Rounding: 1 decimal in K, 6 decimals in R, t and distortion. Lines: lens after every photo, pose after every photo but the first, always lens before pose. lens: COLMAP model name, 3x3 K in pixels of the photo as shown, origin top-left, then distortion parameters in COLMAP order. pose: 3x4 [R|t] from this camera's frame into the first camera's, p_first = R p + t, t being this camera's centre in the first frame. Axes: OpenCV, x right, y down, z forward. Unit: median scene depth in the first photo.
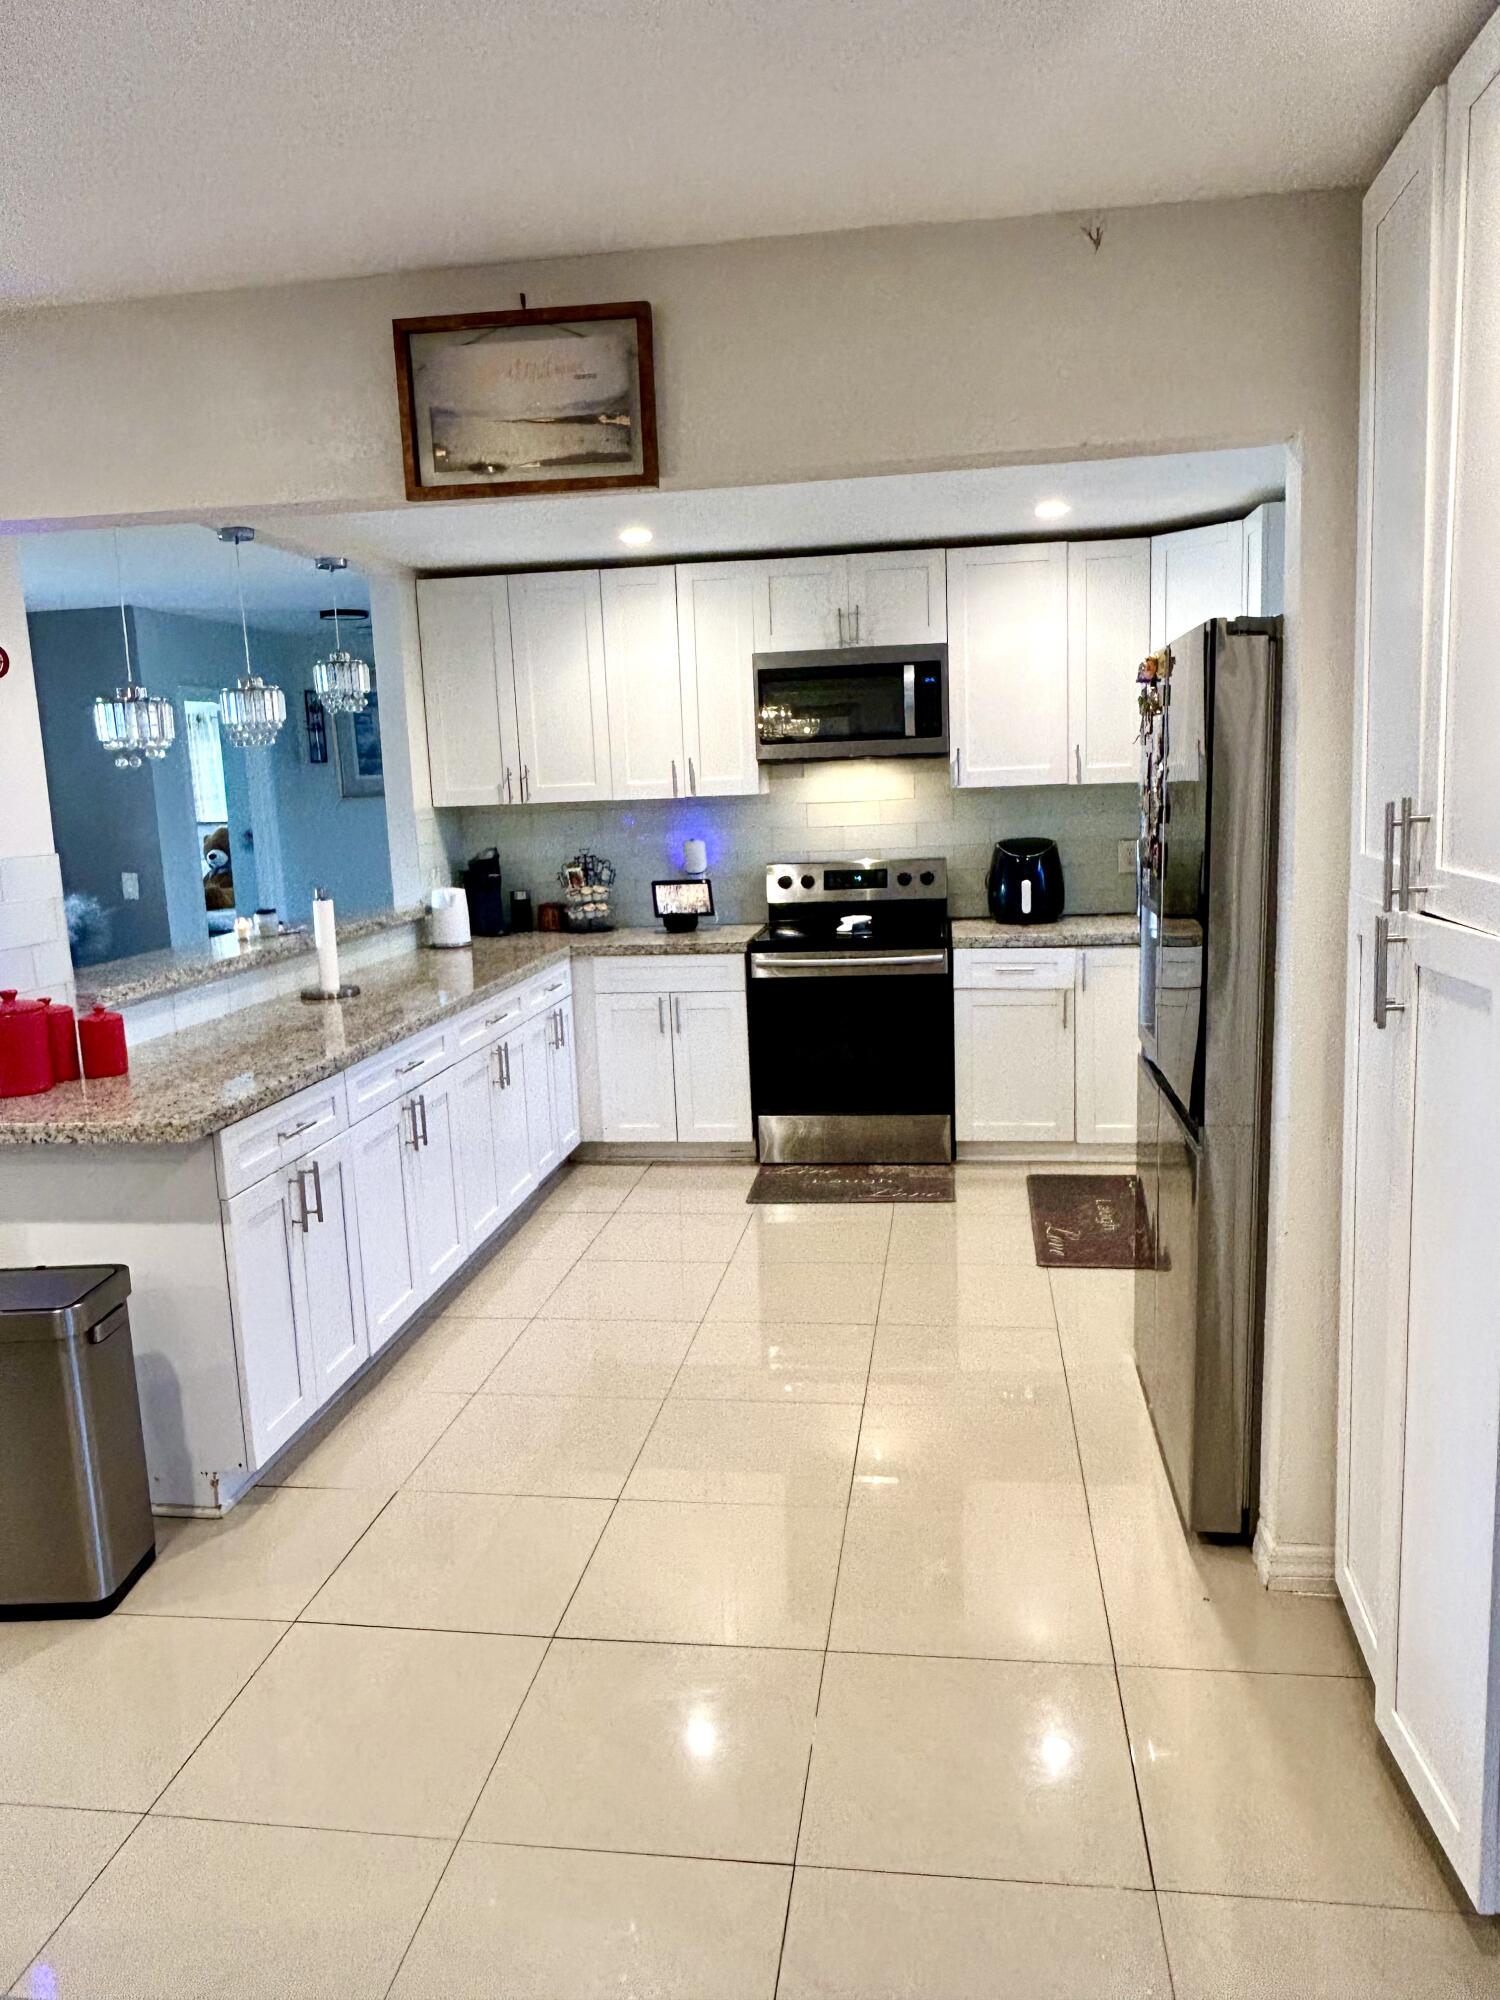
lens RADIAL K [[1401.3, 0, 755.0], [0, 1401.3, 1009.1], [0, 0, 1]] dist [0.010461, 0.001836]
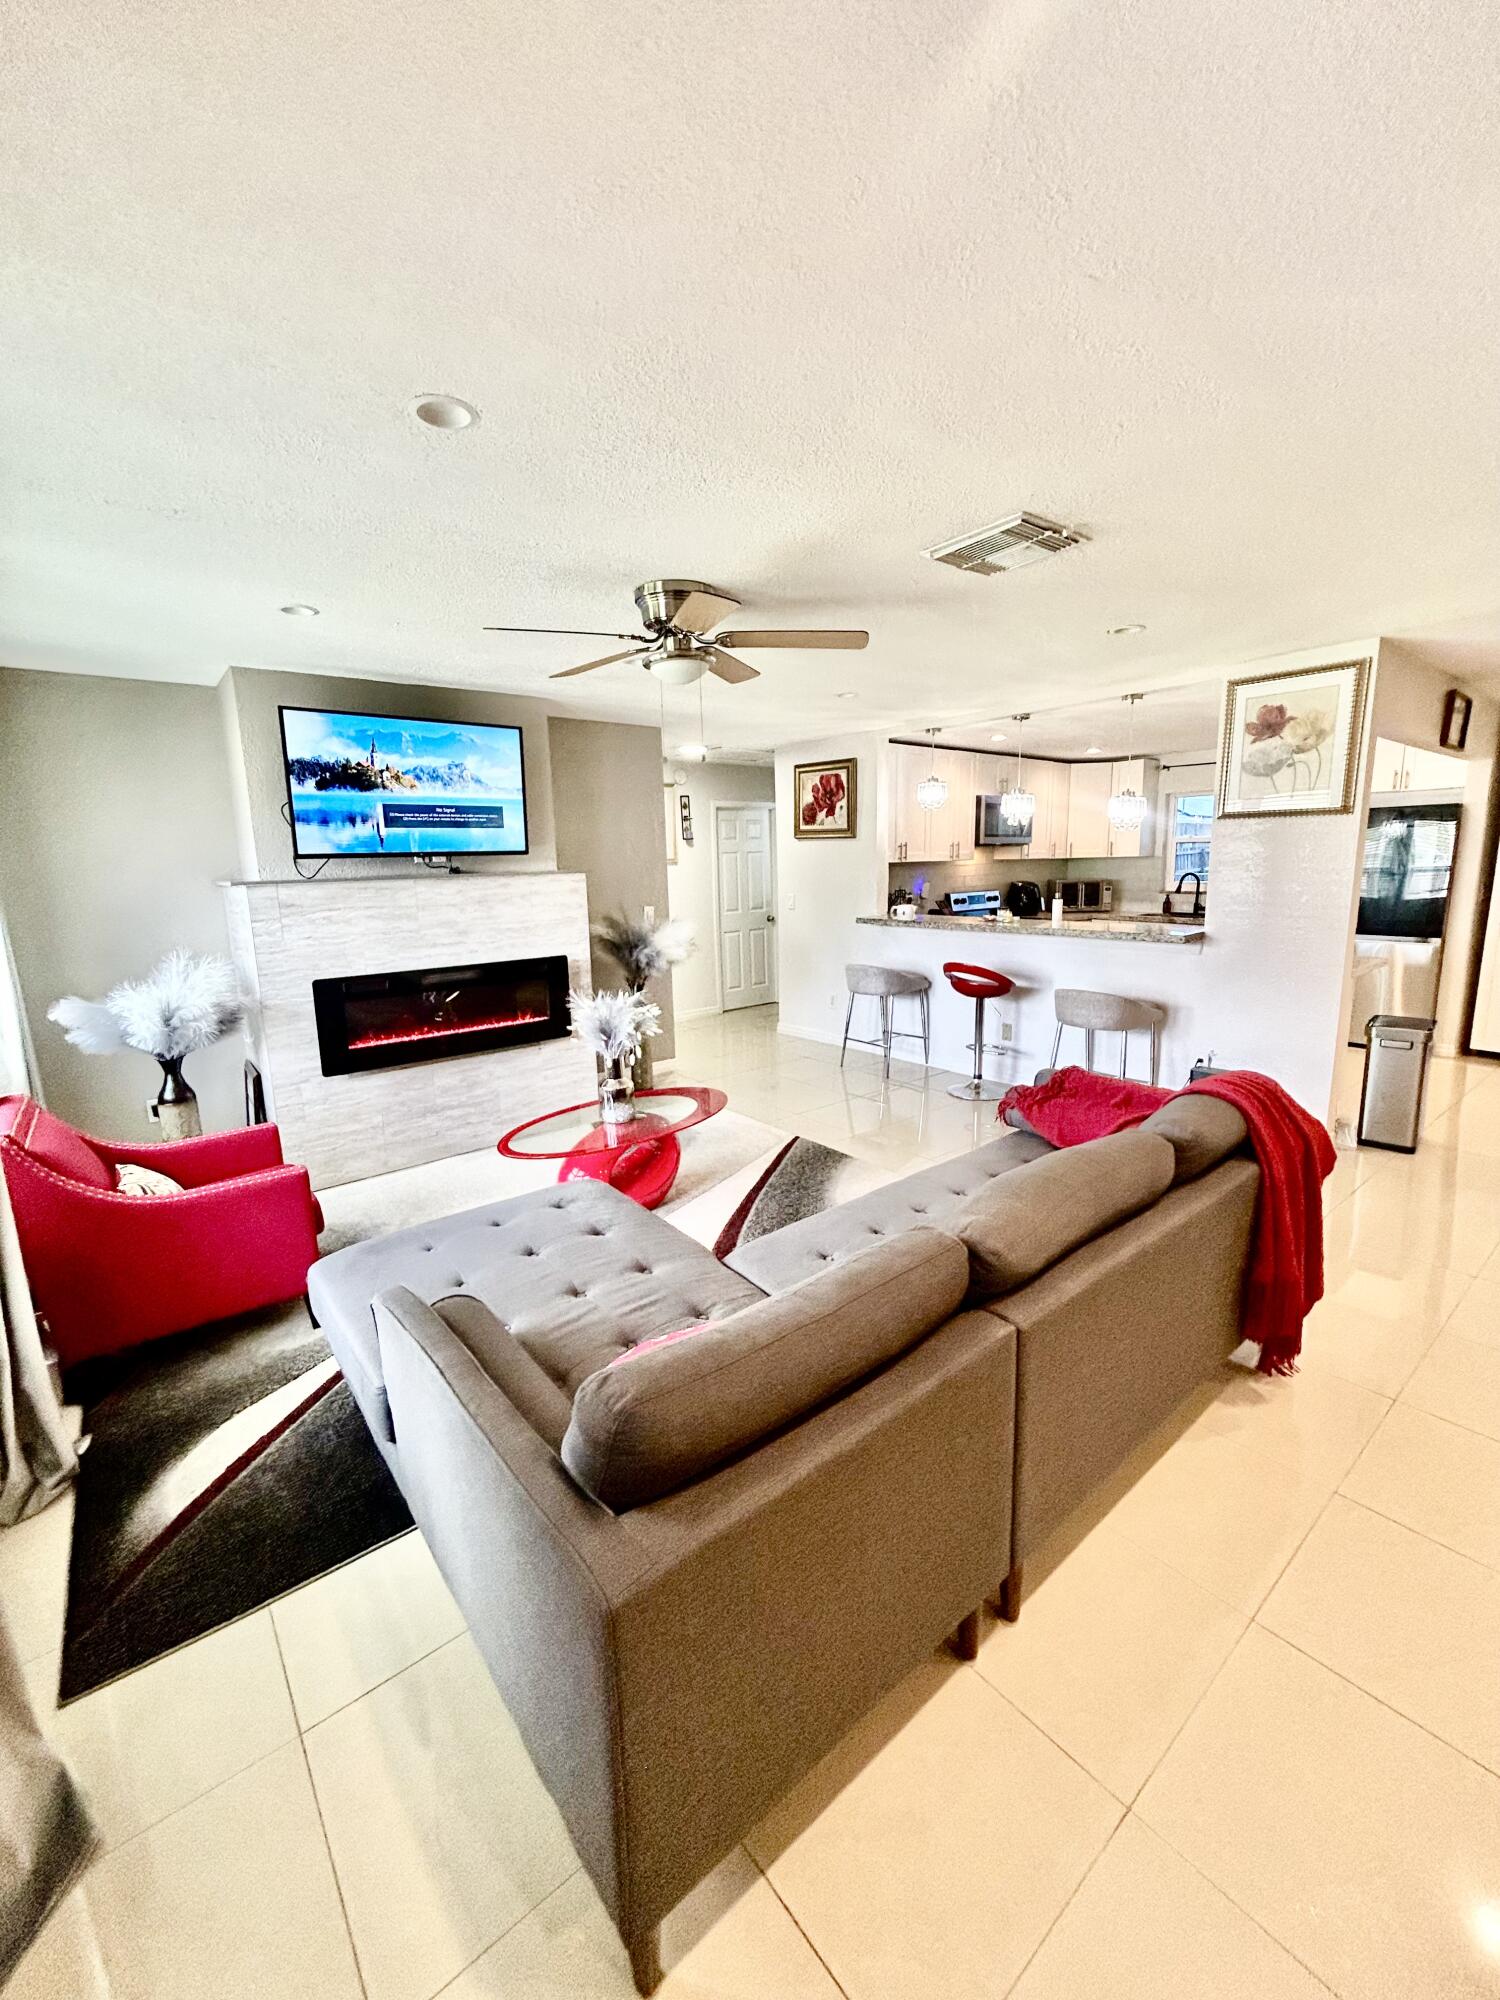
lens RADIAL K [[807.5, 0, 754.1], [0, 807.5, 1000.1], [0, 0, 1]] dist [-0.002538, 0.000700]
pose [[0.675870, -0.099595, 0.730261, -1.208067], [0.114171, 0.993015, 0.029763, -0.012953], [-0.728124, 0.063259, 0.682520, 0.419980]]
